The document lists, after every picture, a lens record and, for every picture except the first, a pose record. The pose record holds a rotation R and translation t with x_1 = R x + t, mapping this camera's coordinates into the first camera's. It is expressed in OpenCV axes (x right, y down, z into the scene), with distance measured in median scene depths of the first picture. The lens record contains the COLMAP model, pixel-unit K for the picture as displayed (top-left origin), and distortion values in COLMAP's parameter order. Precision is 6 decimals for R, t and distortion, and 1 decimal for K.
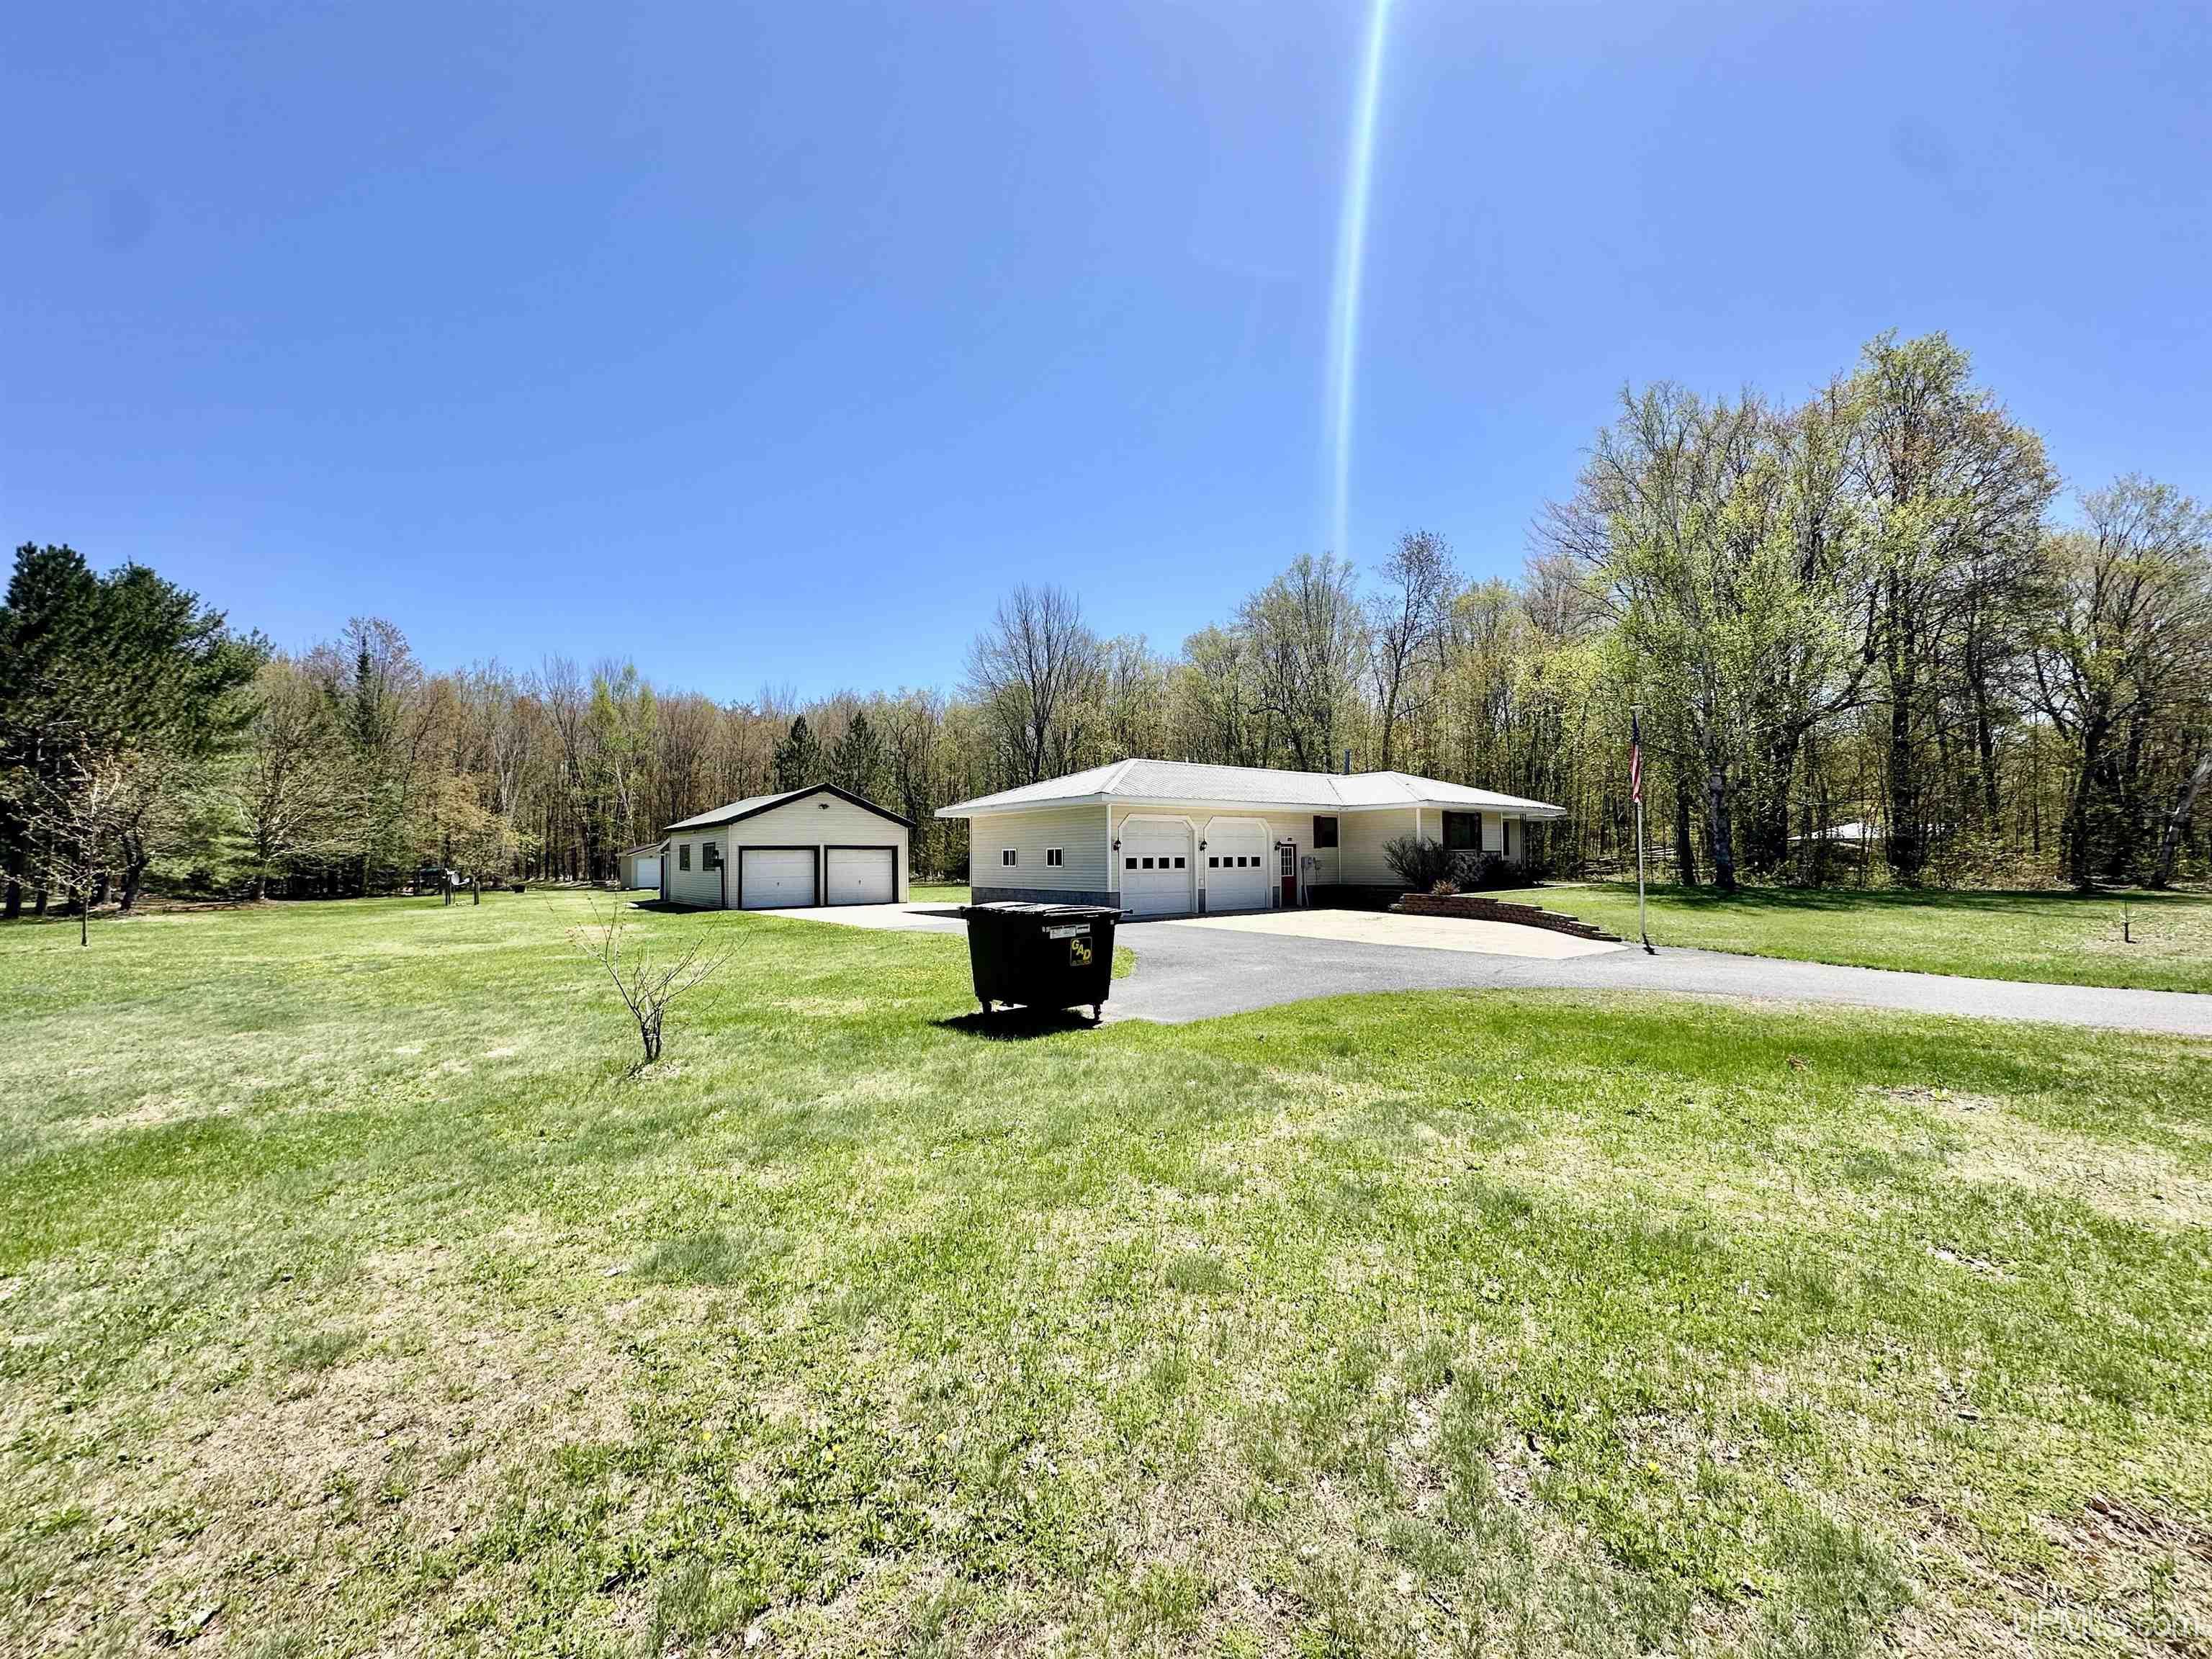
lens RADIAL K [[879.0, 0, 1106.0], [0, 879.0, 829.5], [0, 0, 1]] dist [-0.003275, 0.000244]
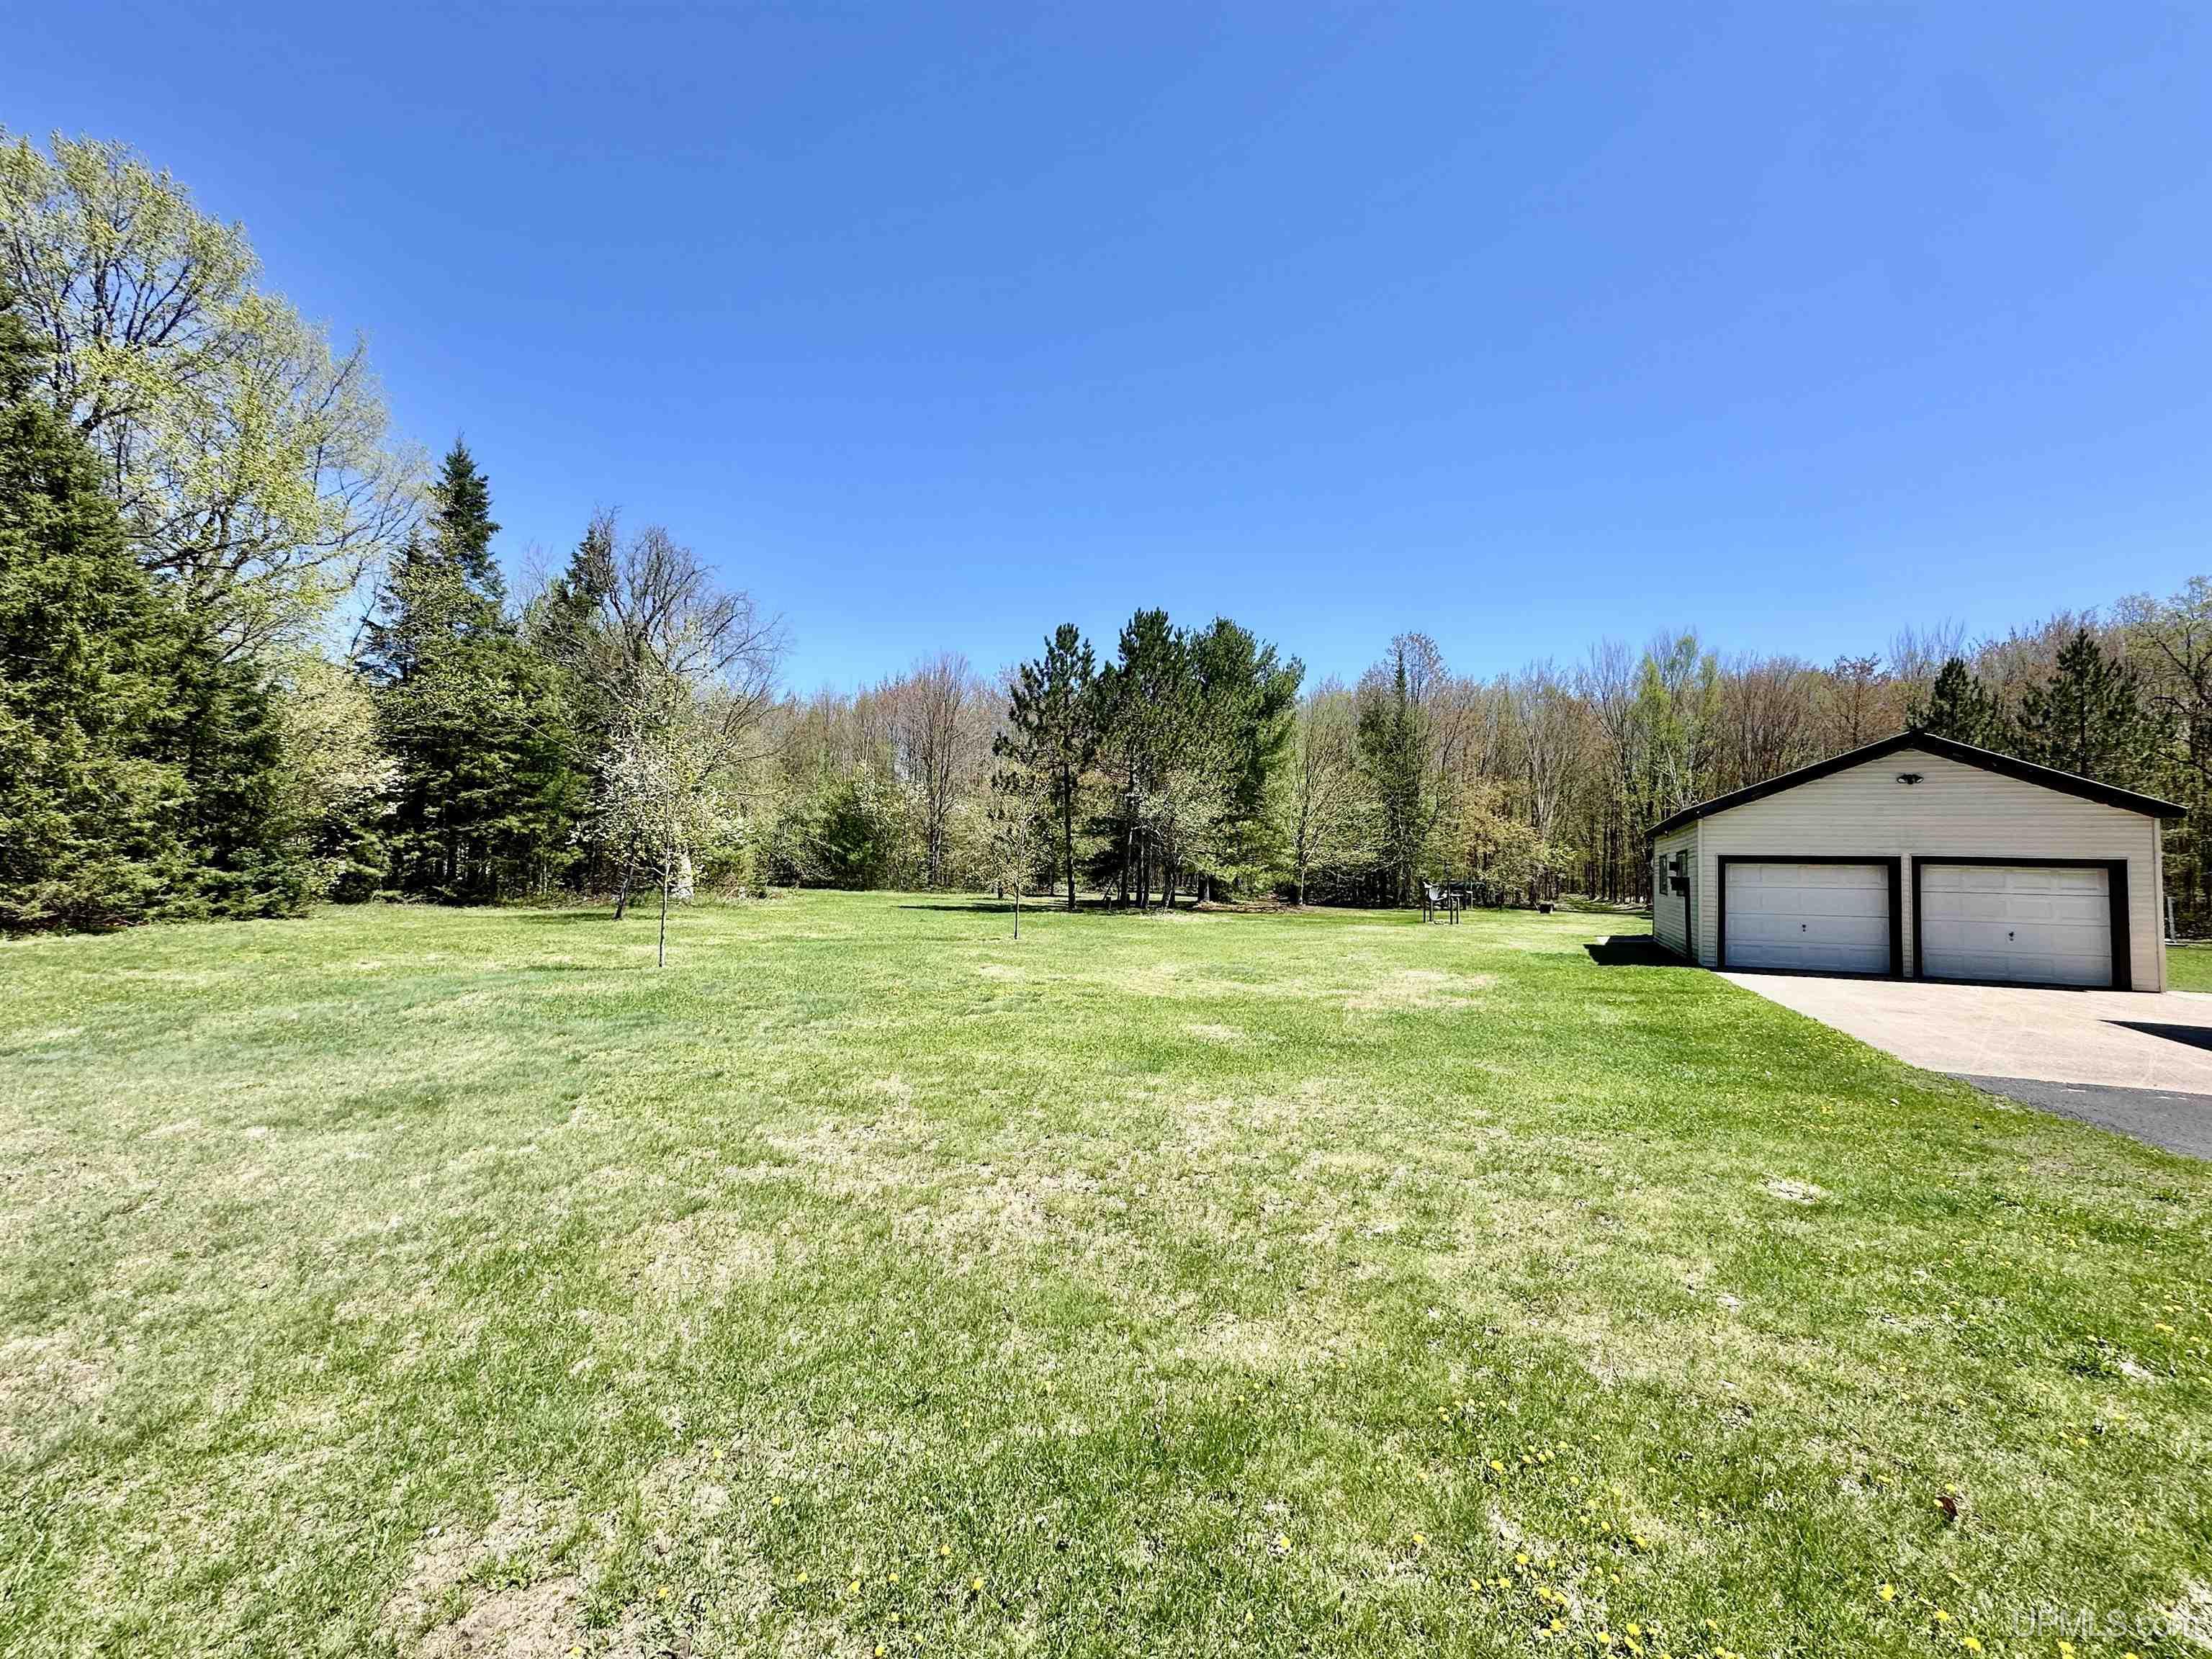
lens RADIAL K [[940.8, 0, 1106.0], [0, 940.8, 829.5], [0, 0, 1]] dist [0.001234, 0.000307]
pose [[0.450265, -0.017736, -0.892719, -0.048114], [0.000343, 0.999806, -0.019691, 0.012838], [0.892895, 0.008560, 0.450184, 0.348533]]
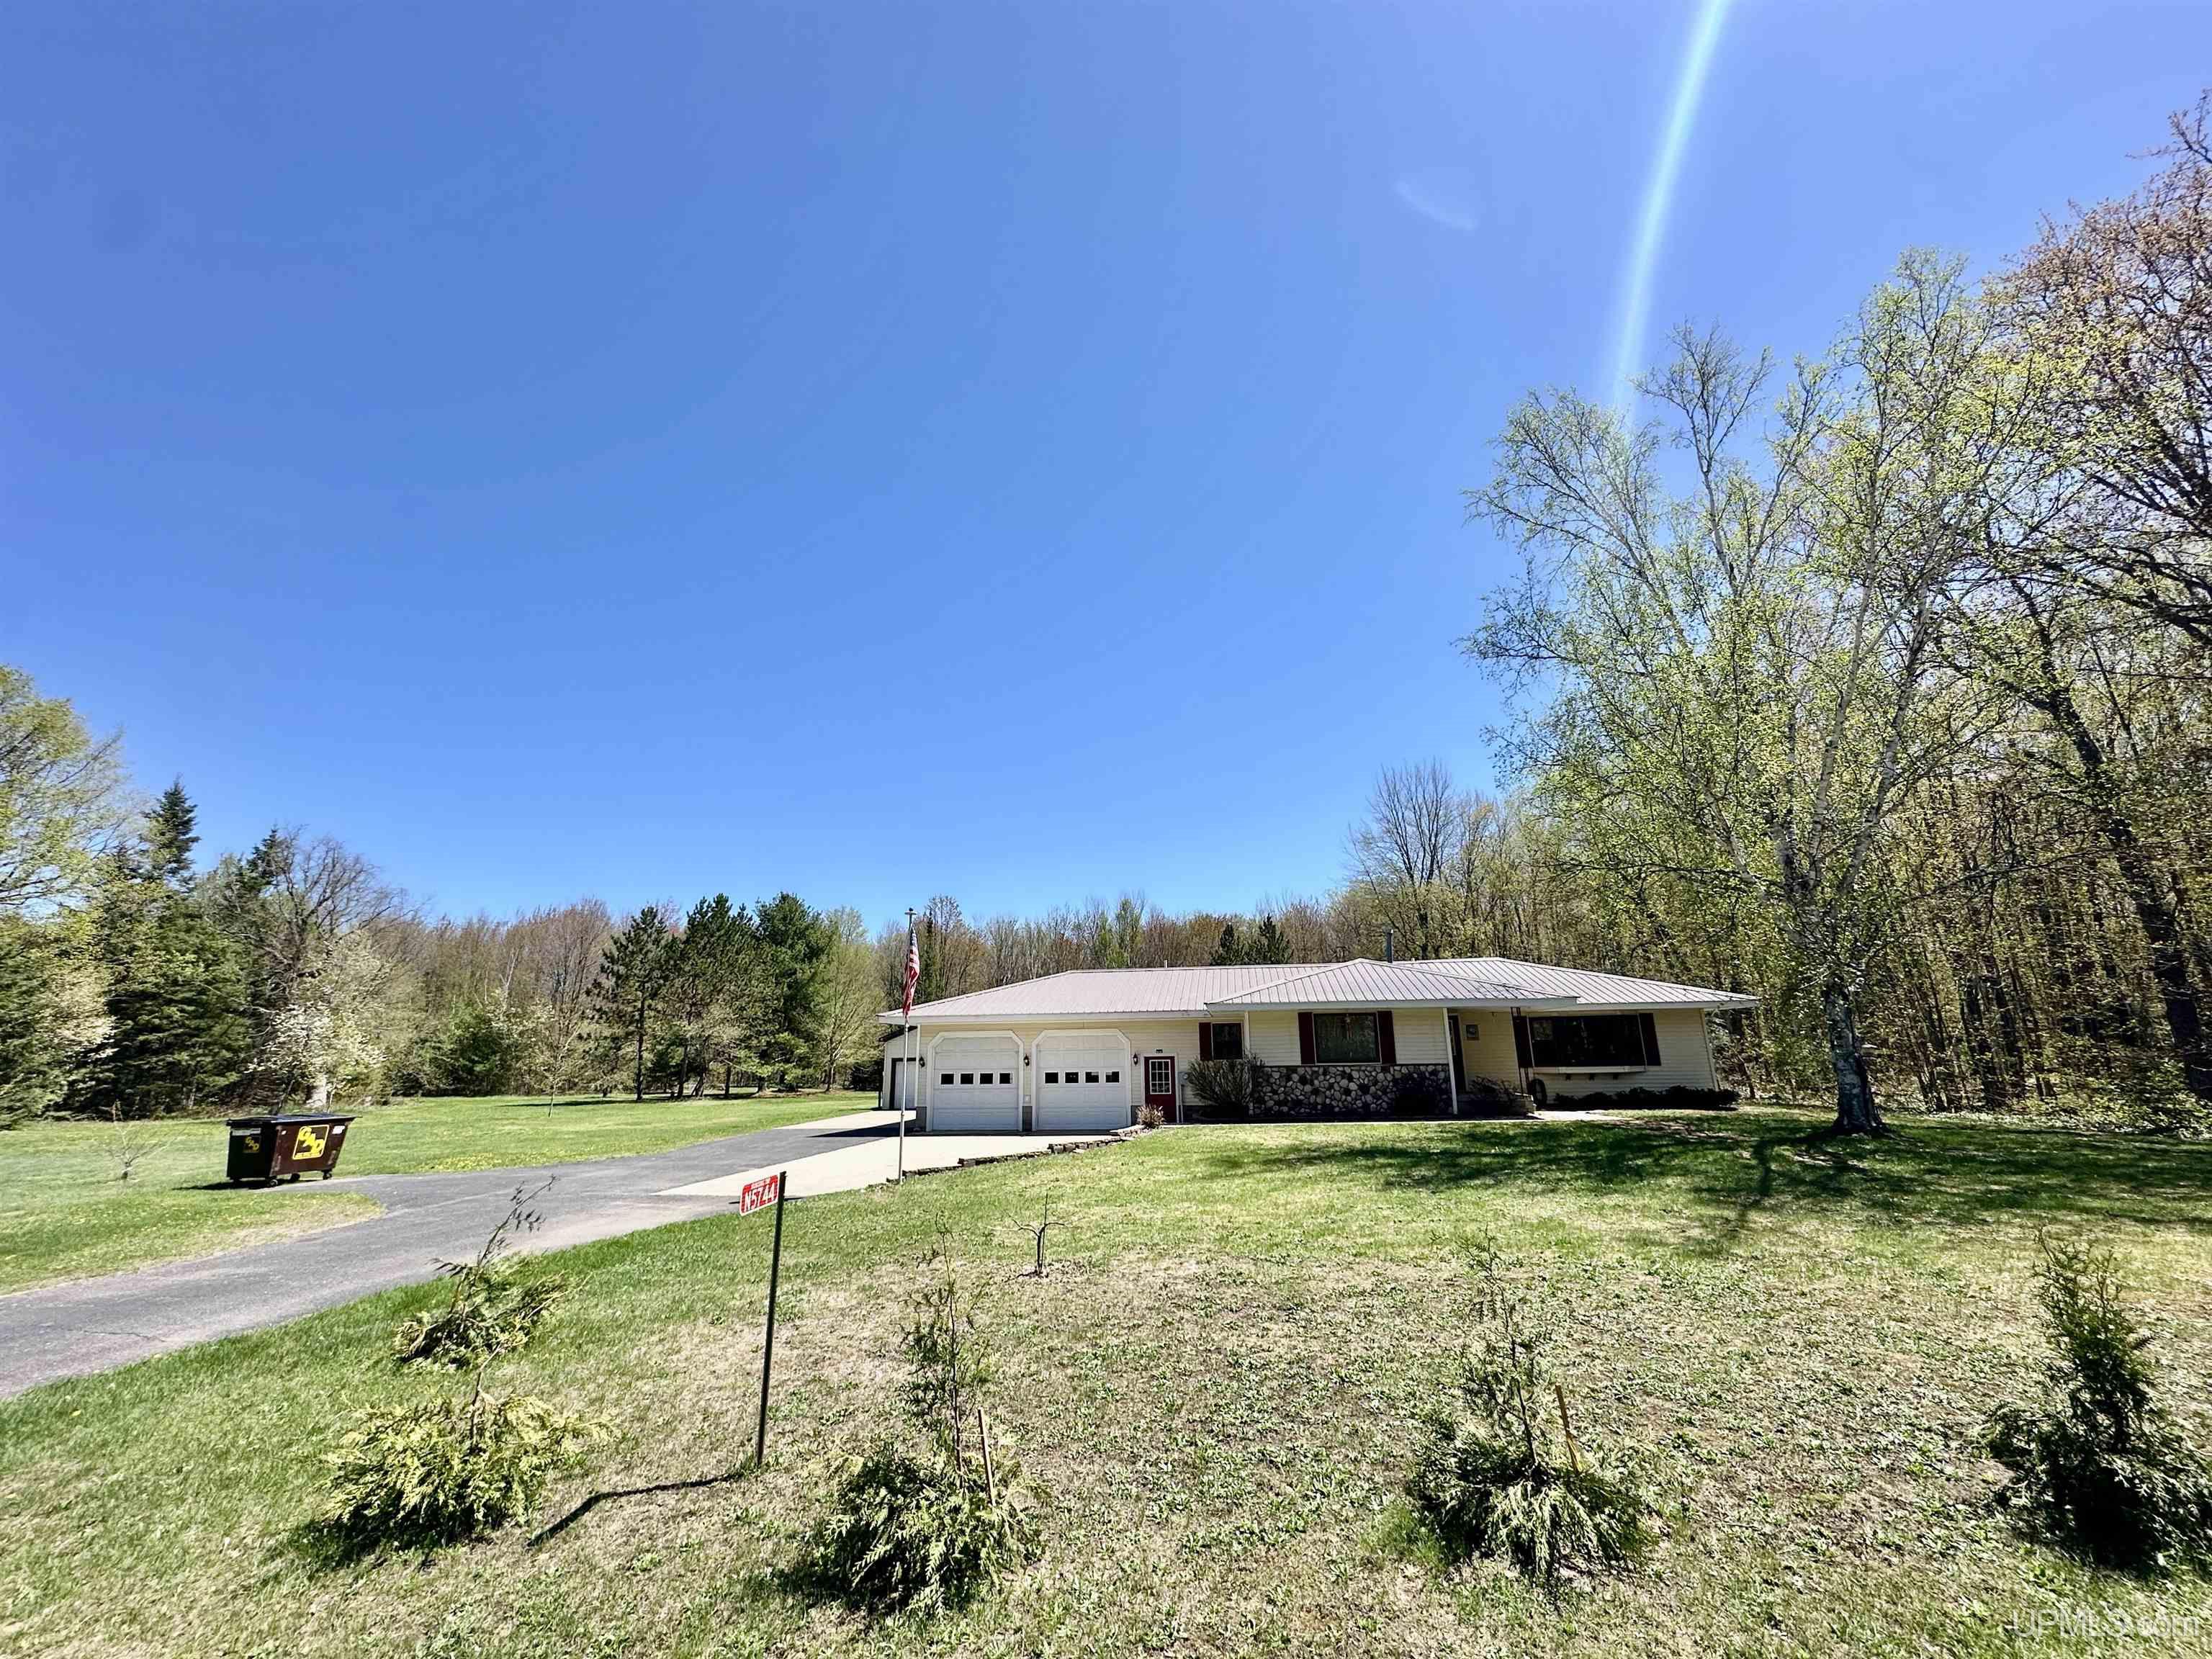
lens RADIAL K [[879.0, 0, 1106.0], [0, 879.0, 829.5], [0, 0, 1]] dist [-0.003275, 0.000244]
pose [[0.705338, -0.180857, -0.685411, 0.715624], [0.030907, 0.973833, -0.225155, -0.008005], [0.708197, 0.137626, 0.692471, 0.261501]]
